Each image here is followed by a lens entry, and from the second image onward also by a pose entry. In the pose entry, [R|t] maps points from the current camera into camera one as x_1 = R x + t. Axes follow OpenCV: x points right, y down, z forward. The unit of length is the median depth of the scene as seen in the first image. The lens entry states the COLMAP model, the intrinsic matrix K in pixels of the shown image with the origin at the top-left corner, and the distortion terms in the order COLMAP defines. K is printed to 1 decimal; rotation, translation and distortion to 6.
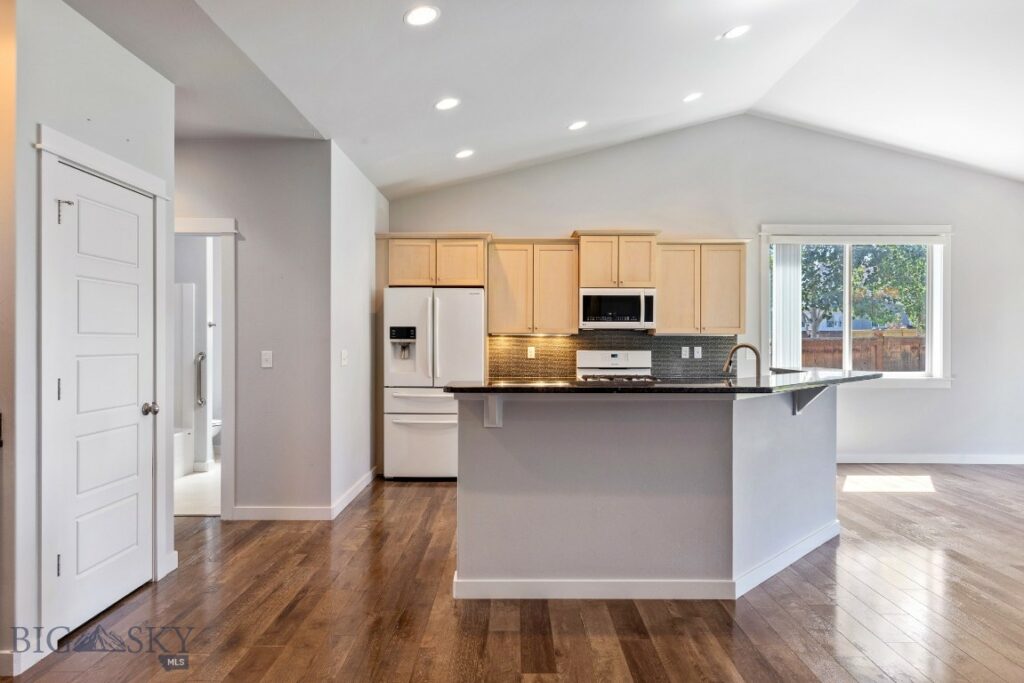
lens RADIAL K [[643.3, 0, 512.0], [0, 643.3, 341.5], [0, 0, 1]] dist [0.000522, 0.000043]
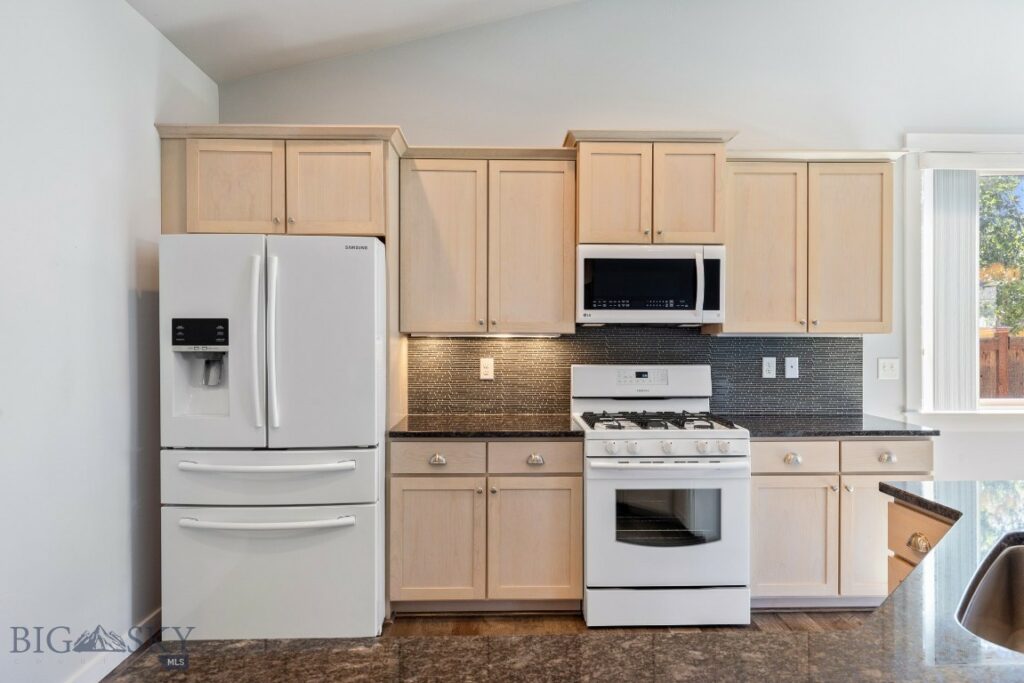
lens RADIAL K [[643.3, 0, 512.0], [0, 643.3, 341.5], [0, 0, 1]] dist [0.000522, 0.000043]
pose [[0.999587, -0.002054, 0.028657, 0.037639], [0.002099, 0.999997, -0.001559, -0.004834], [-0.028654, 0.001619, 0.999588, 0.486501]]
